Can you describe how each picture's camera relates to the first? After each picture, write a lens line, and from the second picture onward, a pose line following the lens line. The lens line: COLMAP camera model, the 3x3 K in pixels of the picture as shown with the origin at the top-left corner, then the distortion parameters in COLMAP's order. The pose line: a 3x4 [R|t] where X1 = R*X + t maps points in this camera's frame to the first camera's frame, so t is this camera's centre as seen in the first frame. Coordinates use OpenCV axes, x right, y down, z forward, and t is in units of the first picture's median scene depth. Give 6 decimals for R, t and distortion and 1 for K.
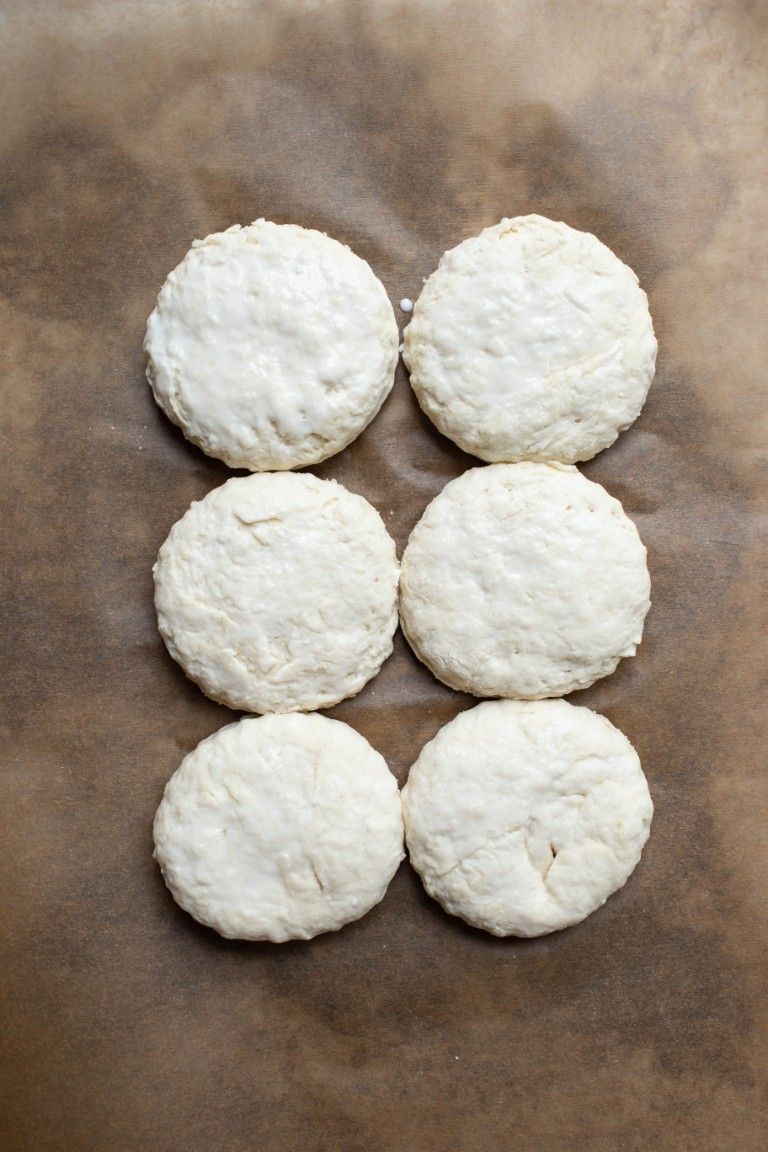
lens RADIAL K [[1165.9, 0, 402.3], [0, 1165.9, 576.0], [0, 0, 1]] dist [-0.106054, 0.111456]
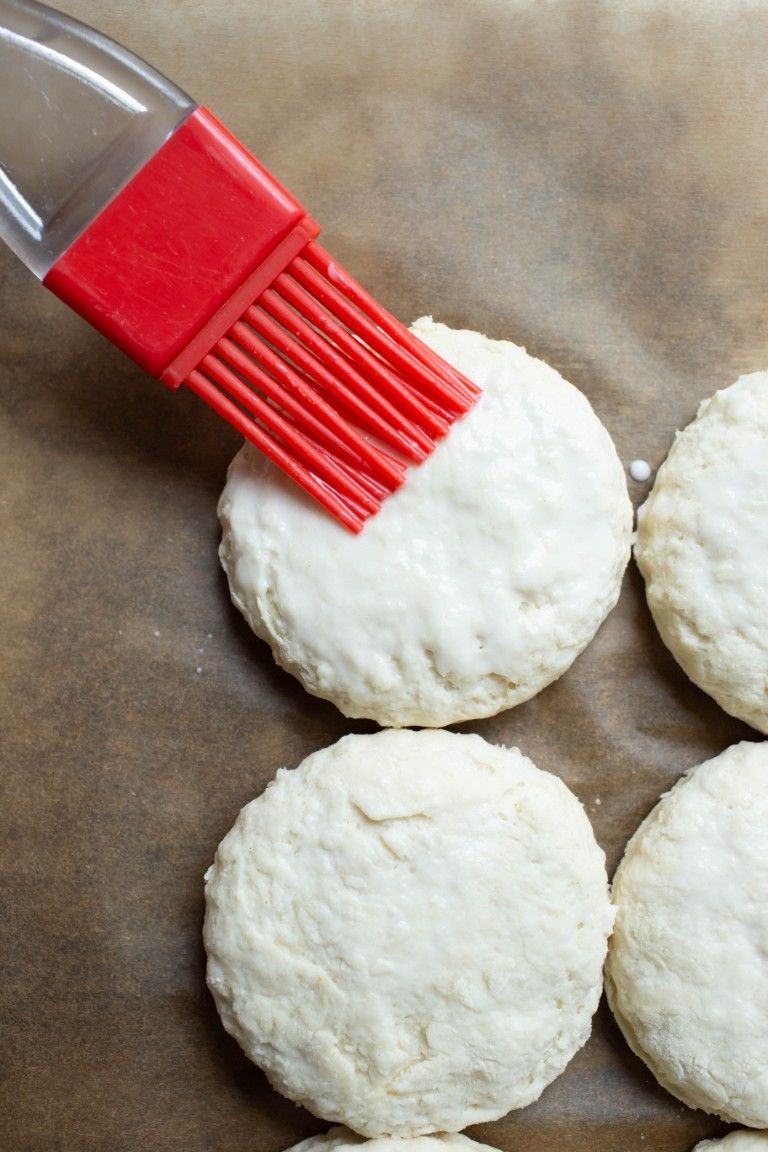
lens RADIAL K [[1165.9, 0, 402.3], [0, 1165.9, 576.0], [0, 0, 1]] dist [-0.106054, 0.111456]
pose [[0.997625, 0.067206, -0.015085, -0.115673], [-0.068497, 0.991026, -0.114786, -0.099005], [0.007235, 0.115547, 0.993276, 0.393654]]
